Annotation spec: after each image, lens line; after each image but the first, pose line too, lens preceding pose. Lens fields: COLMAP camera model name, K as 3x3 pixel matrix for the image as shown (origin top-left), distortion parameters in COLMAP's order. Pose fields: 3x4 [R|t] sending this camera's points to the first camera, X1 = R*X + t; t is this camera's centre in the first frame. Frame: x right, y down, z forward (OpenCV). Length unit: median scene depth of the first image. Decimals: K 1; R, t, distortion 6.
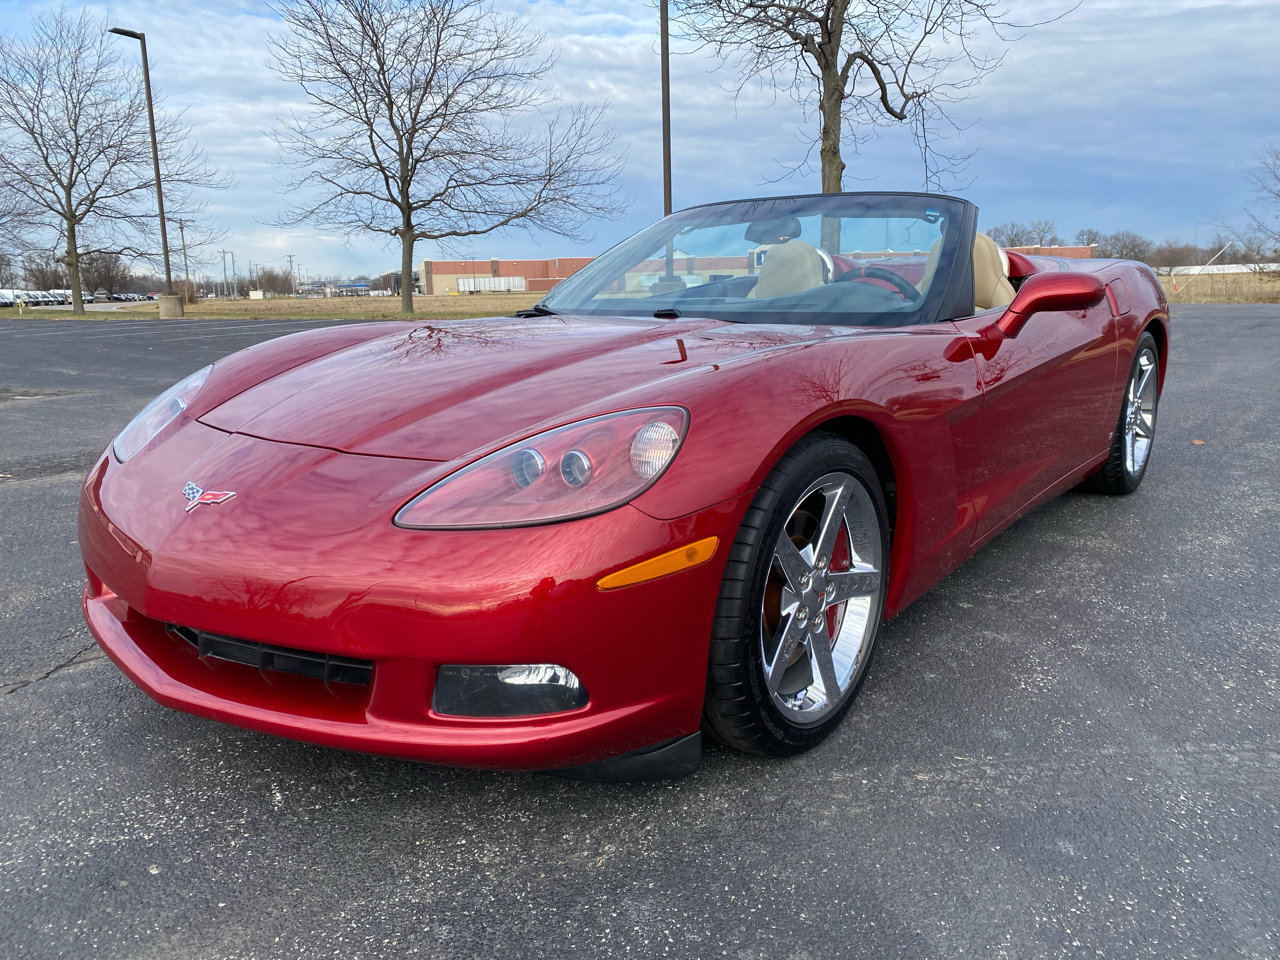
lens RADIAL K [[979.2, 0, 638.8], [0, 979.2, 457.0], [0, 0, 1]] dist [0.017270, -0.015514]
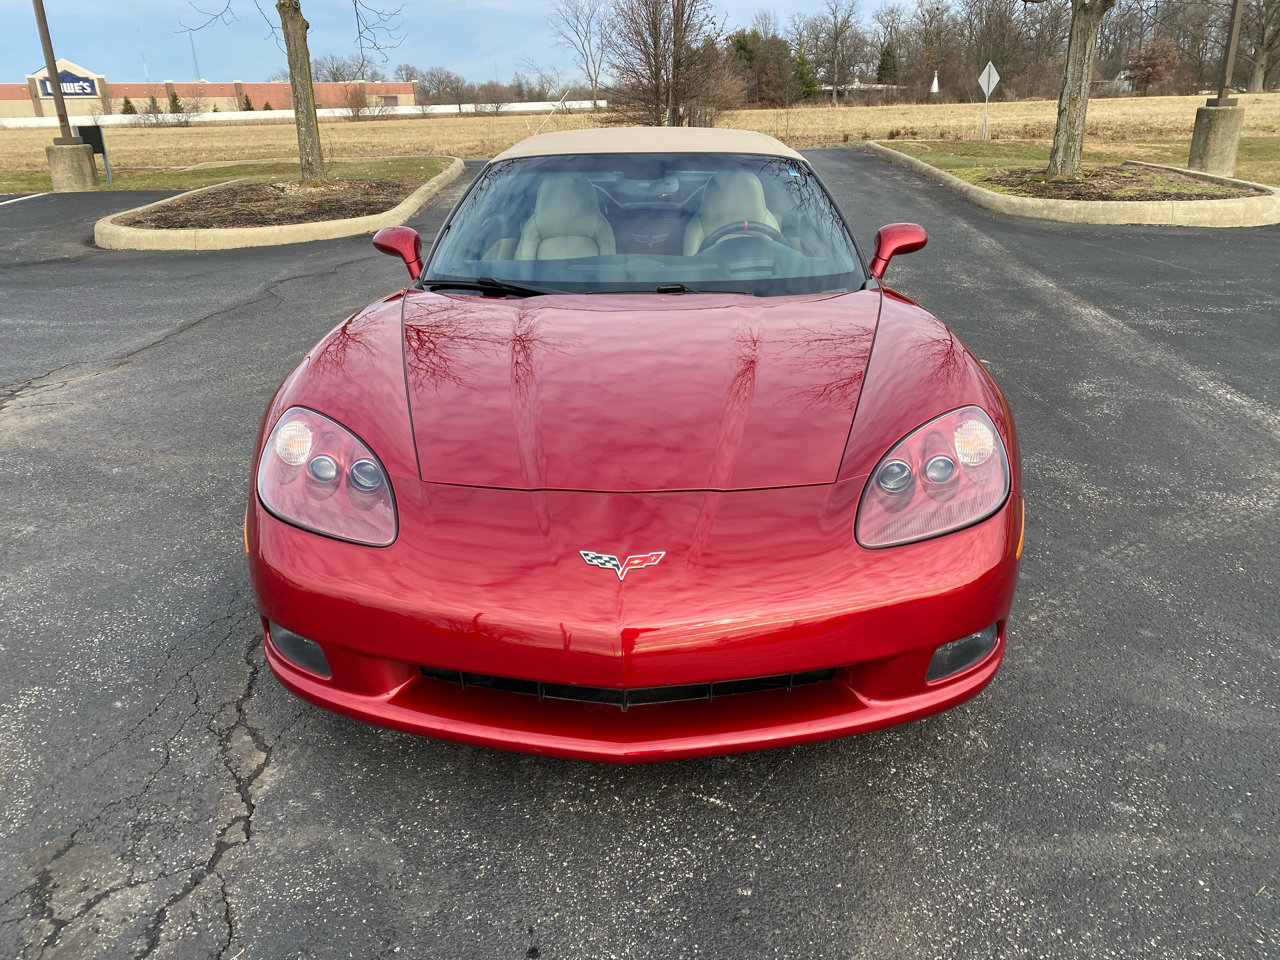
lens RADIAL K [[979.2, 0, 633.1], [0, 979.2, 467.5], [0, 0, 1]] dist [0.017270, -0.015514]
pose [[0.804186, -0.204340, 0.558149, -0.084029], [0.109447, 0.973898, 0.198855, -0.022077], [-0.584214, -0.098829, 0.805560, 0.015723]]
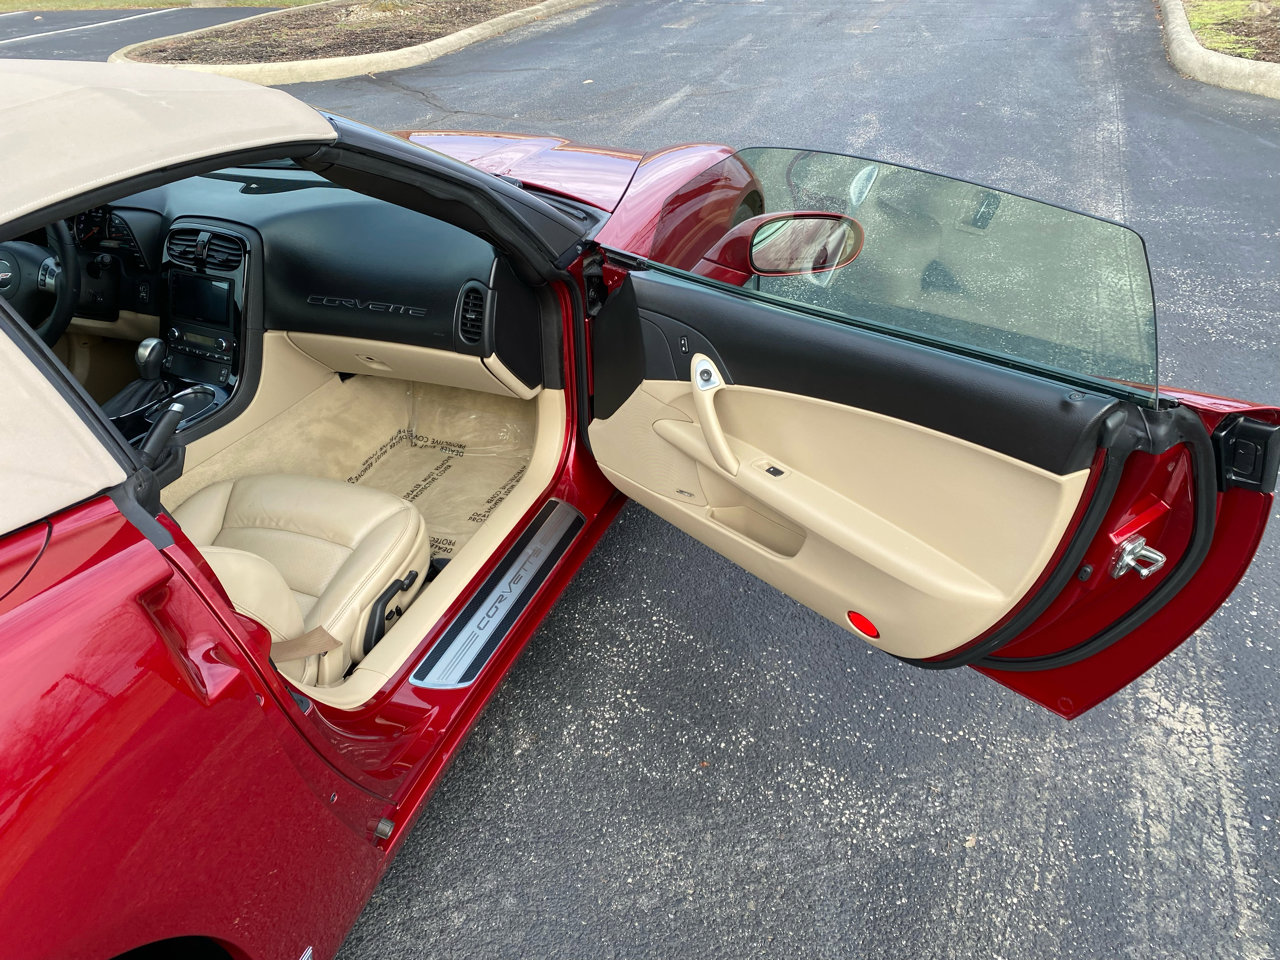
lens RADIAL K [[979.2, 0, 633.1], [0, 979.2, 468.0], [0, 0, 1]] dist [0.017270, -0.015514]
pose [[0.944859, -0.166179, 0.282180, 0.050721], [0.064124, 0.938885, 0.338206, -0.028958], [-0.321137, -0.301463, 0.897770, 0.028189]]
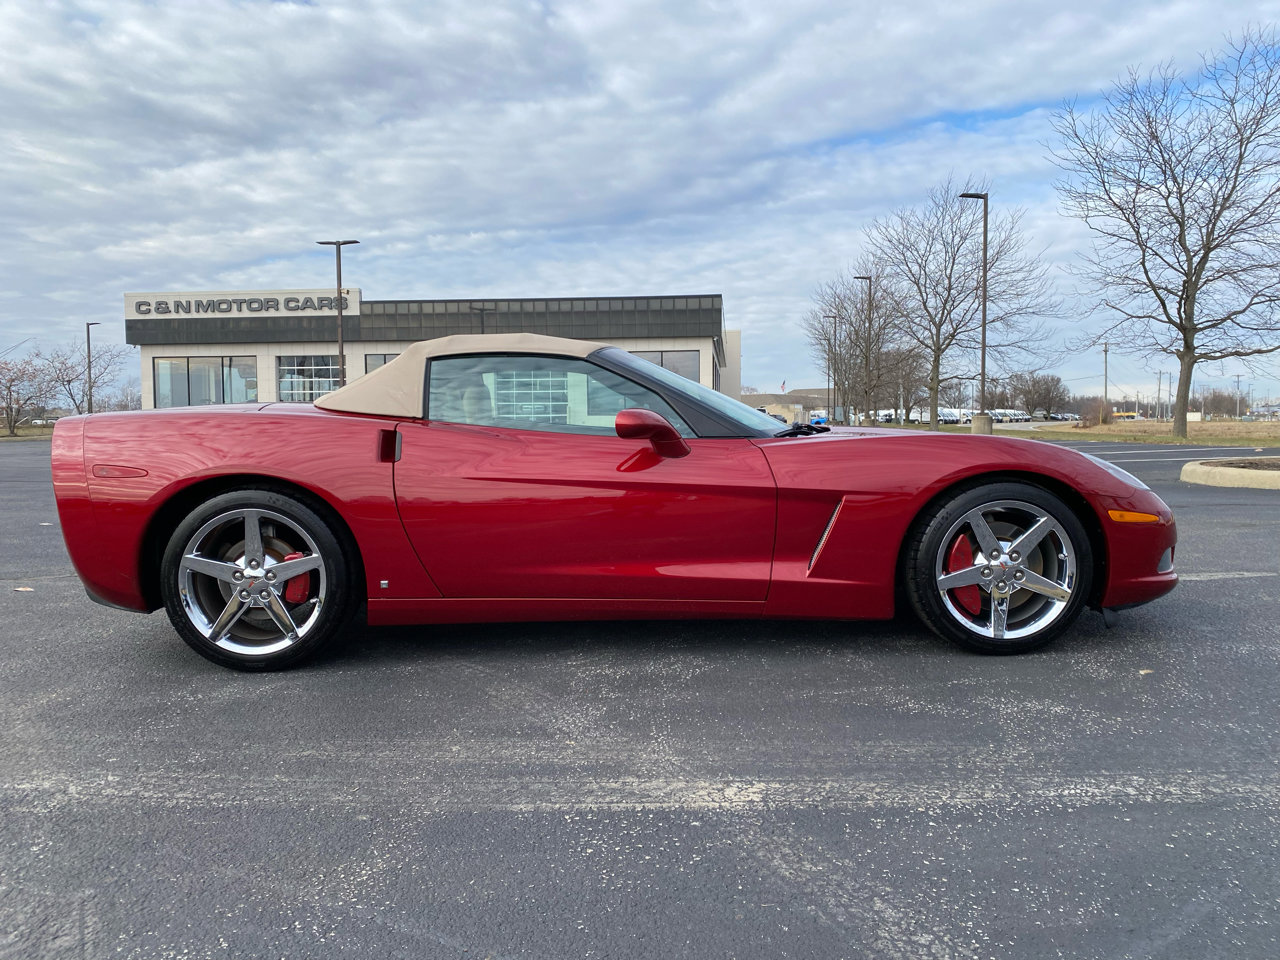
lens RADIAL K [[979.2, 0, 640.5], [0, 979.2, 470.7], [0, 0, 1]] dist [0.017270, -0.015514]
pose [[0.623399, 0.059694, -0.779622, 0.195718], [-0.142774, 0.989009, -0.038438, -0.003532], [0.768758, 0.135271, 0.625070, 0.004443]]
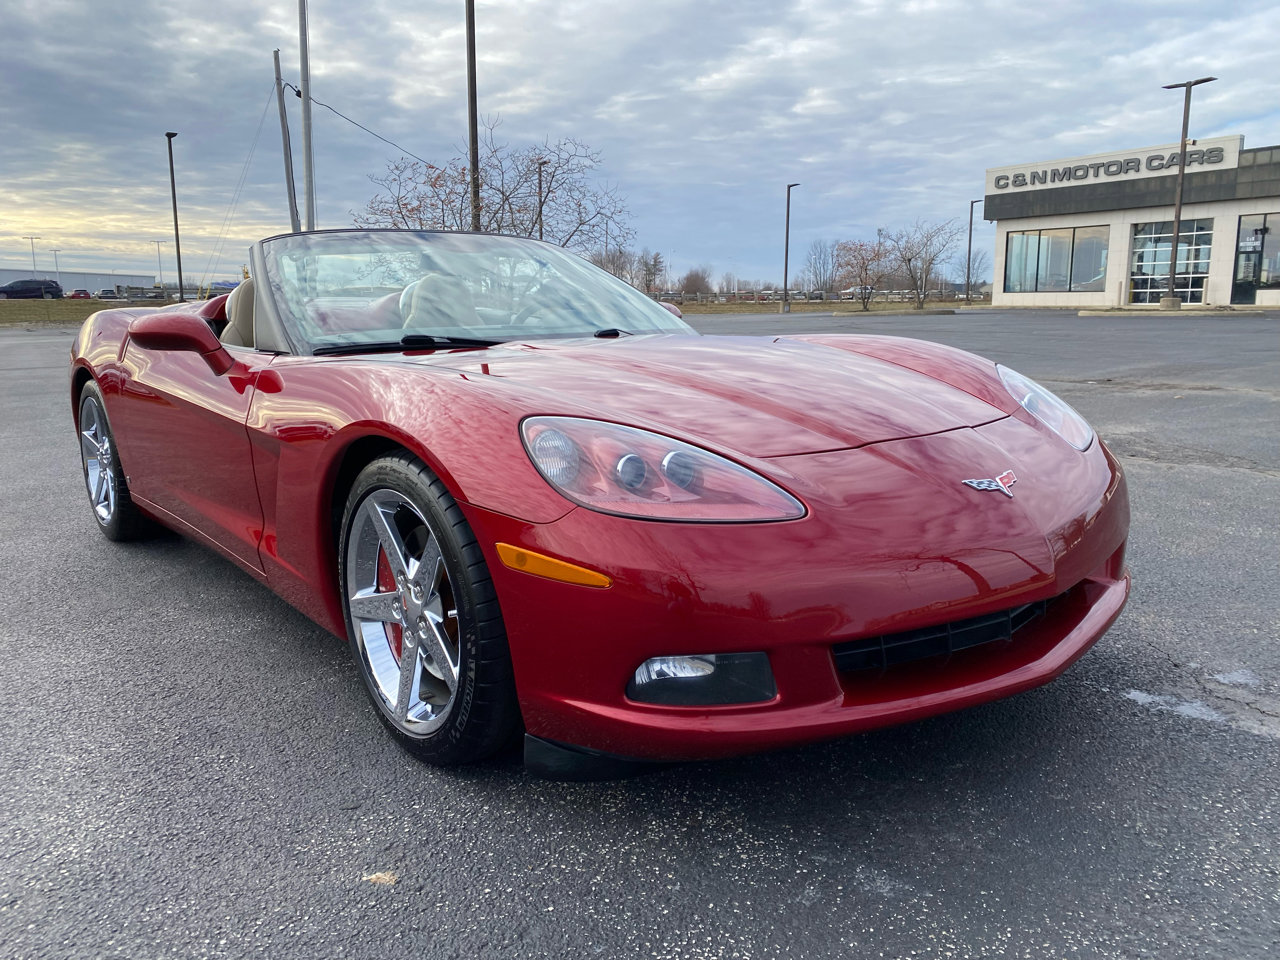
lens RADIAL K [[979.2, 0, 634.0], [0, 979.2, 486.9], [0, 0, 1]] dist [0.017270, -0.015514]
pose [[-0.209845, 0.208664, -0.955209, 0.198732], [-0.157315, 0.957027, 0.243620, -0.040799], [0.964996, 0.201391, -0.168001, 0.182497]]
